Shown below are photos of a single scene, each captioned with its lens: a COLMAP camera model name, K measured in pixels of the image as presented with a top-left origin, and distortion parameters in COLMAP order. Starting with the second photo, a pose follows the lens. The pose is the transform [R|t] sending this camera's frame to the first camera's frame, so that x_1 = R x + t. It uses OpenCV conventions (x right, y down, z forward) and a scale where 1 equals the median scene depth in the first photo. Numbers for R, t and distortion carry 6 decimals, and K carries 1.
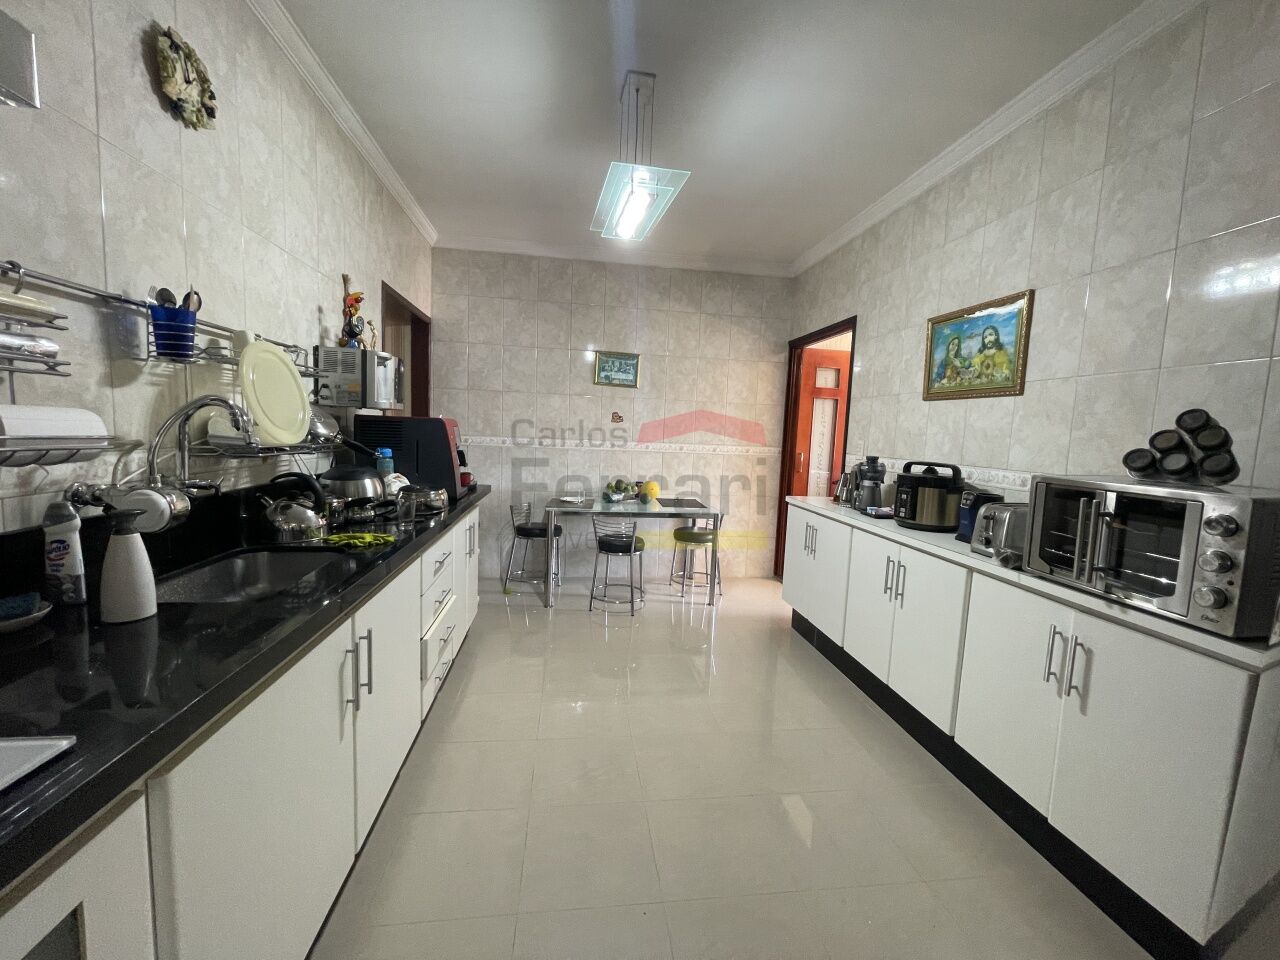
lens RADIAL K [[515.0, 0, 640.9], [0, 515.0, 476.8], [0, 0, 1]] dist [-0.000456, 0.000247]
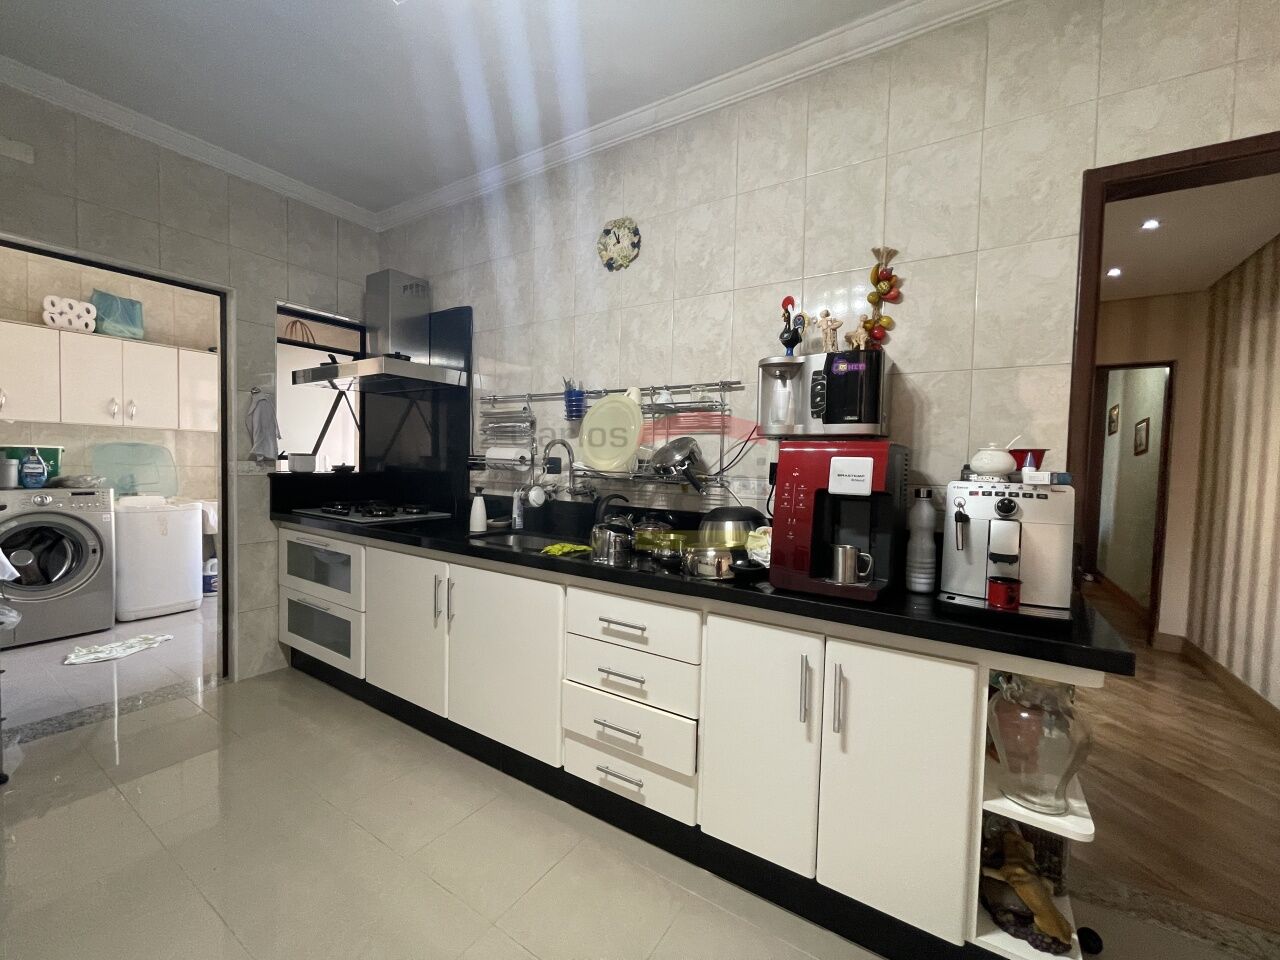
lens RADIAL K [[515.0, 0, 640.7], [0, 515.0, 479.0], [0, 0, 1]] dist [-0.000456, 0.000247]
pose [[-0.640566, -0.017177, -0.767711, 0.243138], [-0.117577, 0.990155, 0.075951, -0.150778], [0.758849, 0.138916, -0.636279, 1.875162]]
